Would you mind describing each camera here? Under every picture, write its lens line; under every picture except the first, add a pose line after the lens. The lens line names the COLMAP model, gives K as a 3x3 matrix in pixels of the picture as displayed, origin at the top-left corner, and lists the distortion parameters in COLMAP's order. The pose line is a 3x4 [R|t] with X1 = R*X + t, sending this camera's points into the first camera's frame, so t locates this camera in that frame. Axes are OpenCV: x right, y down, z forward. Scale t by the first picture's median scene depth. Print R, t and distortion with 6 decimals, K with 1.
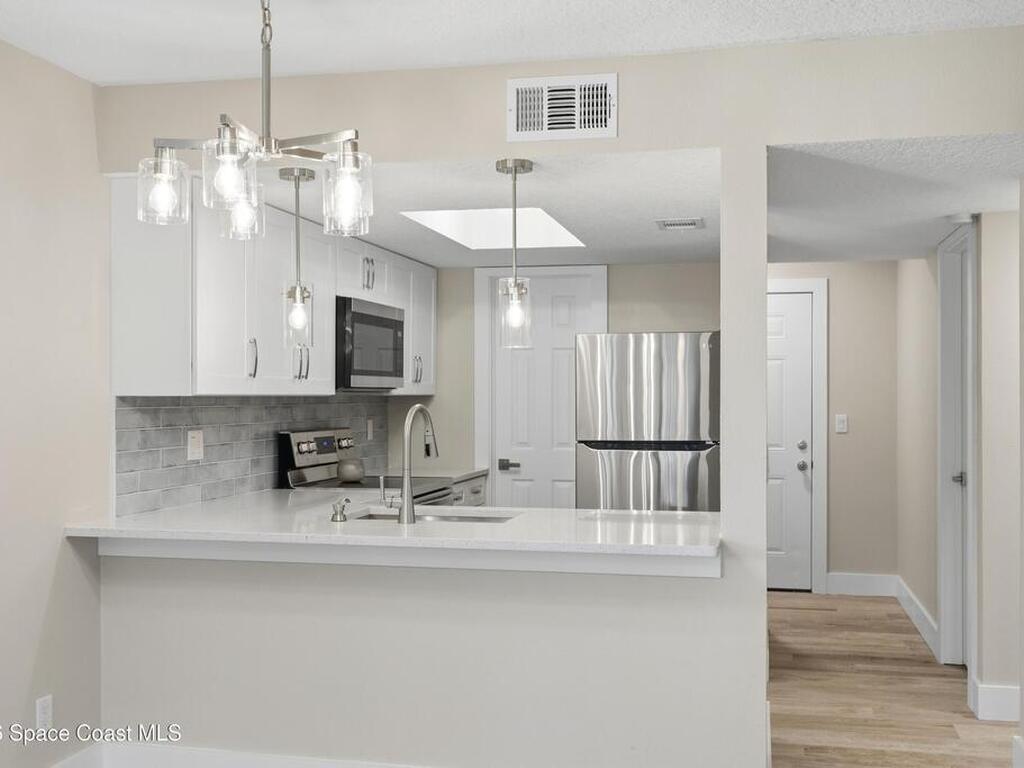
lens RADIAL K [[1141.0, 0, 512.0], [0, 1141.0, 384.0], [0, 0, 1]] dist [0.009922, 0.000740]
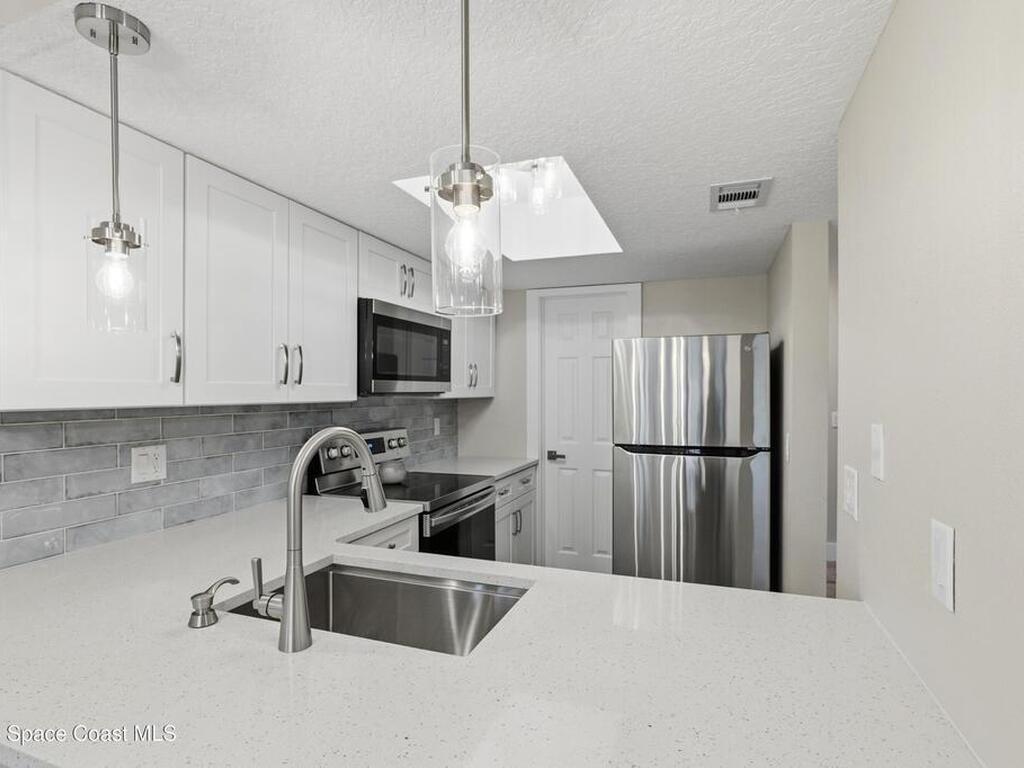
lens RADIAL K [[548.2, 0, 511.8], [0, 548.2, 388.9], [0, 0, 1]] dist [-0.016196, 0.002492]
pose [[0.991058, -0.002015, -0.133418, 0.032247], [0.002848, 0.999978, 0.006051, -0.002476], [0.133403, -0.006377, 0.991041, 0.504040]]
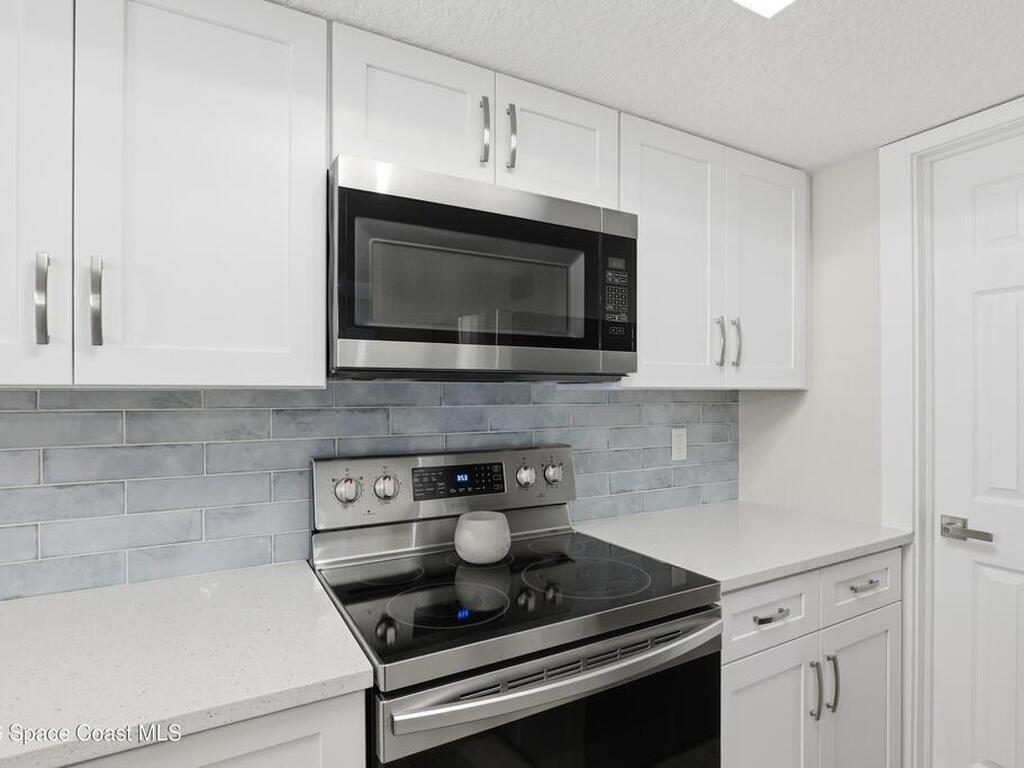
lens RADIAL K [[542.4, 0, 511.1], [0, 542.4, 395.1], [0, 0, 1]] dist [-0.023615, 0.000426]
pose [[0.662316, -0.004841, -0.749209, 0.045573], [0.011291, 0.999930, 0.003521, 0.011596], [0.749140, -0.010792, 0.662324, 0.823166]]
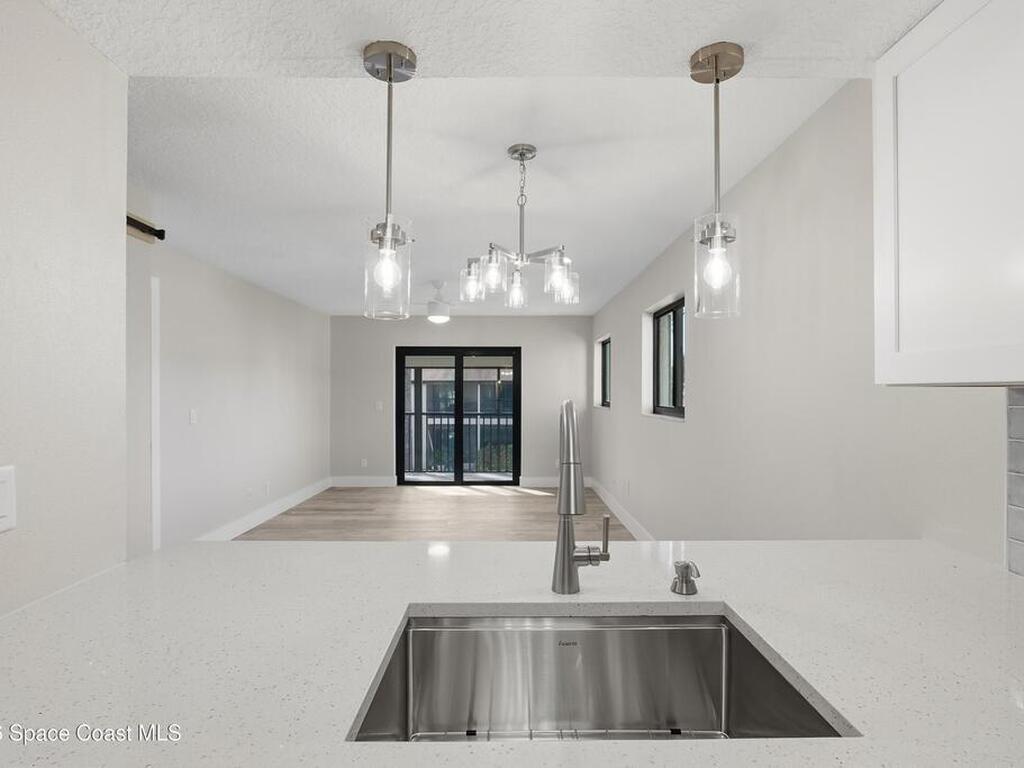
lens RADIAL K [[542.4, 0, 511.1], [0, 542.4, 395.1], [0, 0, 1]] dist [-0.023615, 0.000426]
pose [[-0.974884, -0.002623, -0.222697, 0.002254], [-0.001786, 0.999991, -0.003961, 0.011485], [0.222705, -0.003464, -0.974880, 0.860440]]
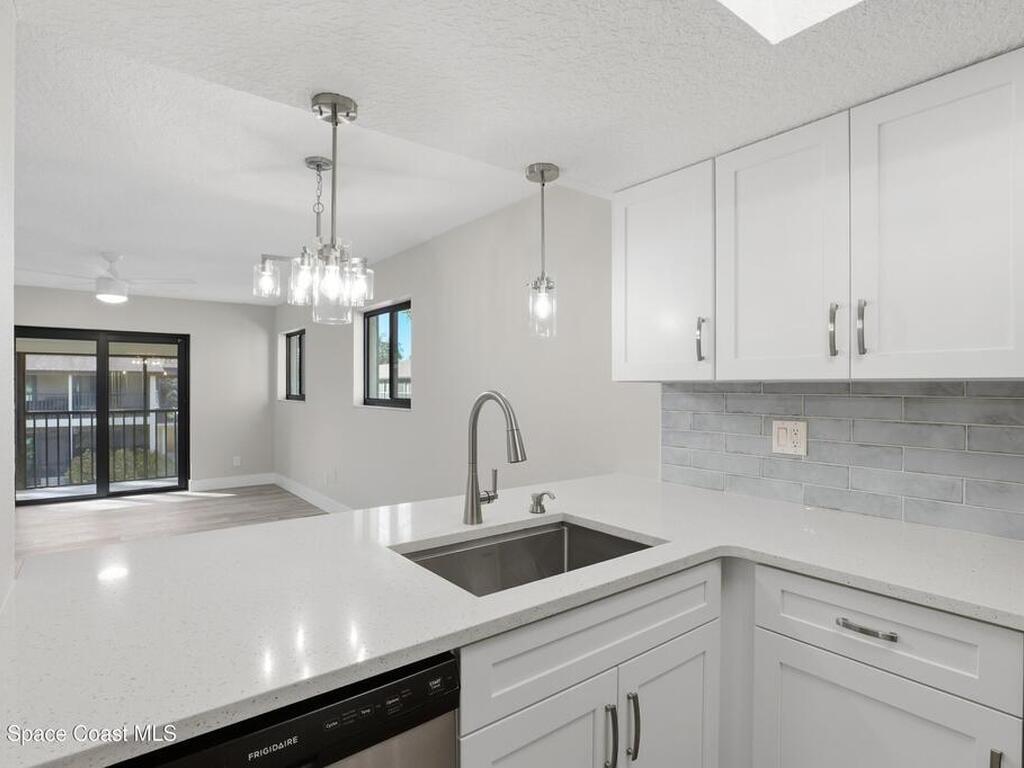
lens RADIAL K [[548.2, 0, 511.8], [0, 548.2, 388.9], [0, 0, 1]] dist [-0.016196, 0.002492]
pose [[-0.638604, 0.000365, -0.769536, 0.149653], [0.003485, 0.999991, -0.002417, 0.012475], [0.769528, -0.004226, -0.638599, 0.872458]]
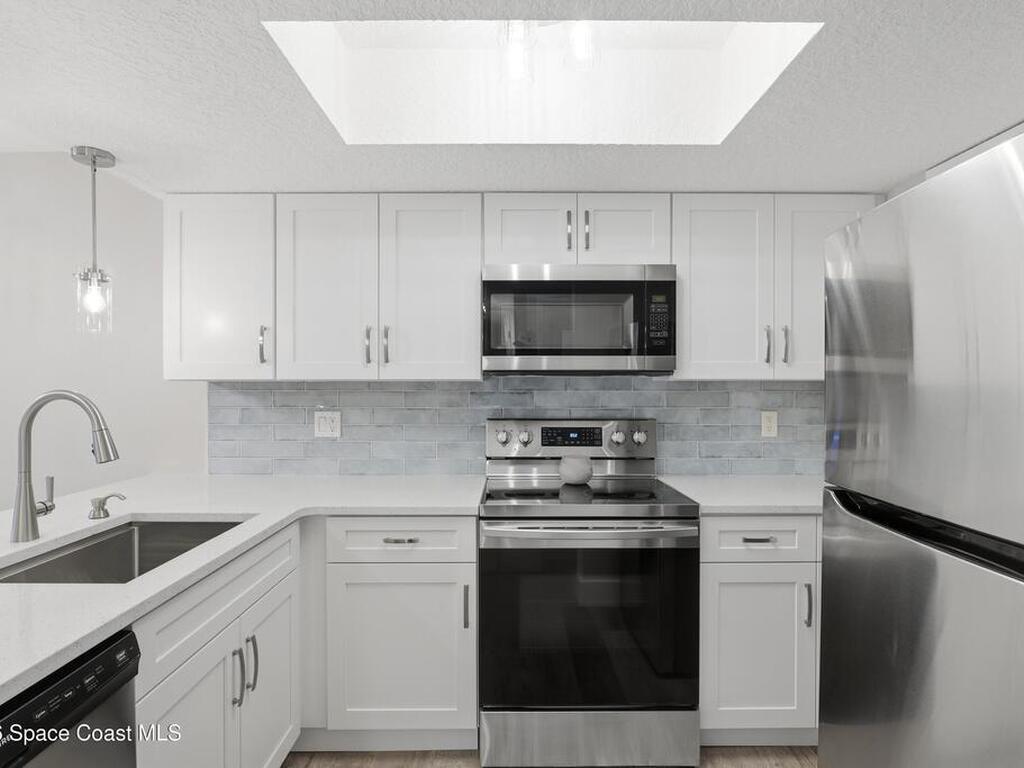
lens RADIAL K [[548.2, 0, 511.8], [0, 548.2, 388.9], [0, 0, 1]] dist [-0.016196, 0.002492]
pose [[0.211936, 0.005405, -0.977269, 0.236531], [0.009200, 0.999929, 0.007526, 0.012206], [0.977240, -0.010586, 0.211871, 0.840138]]
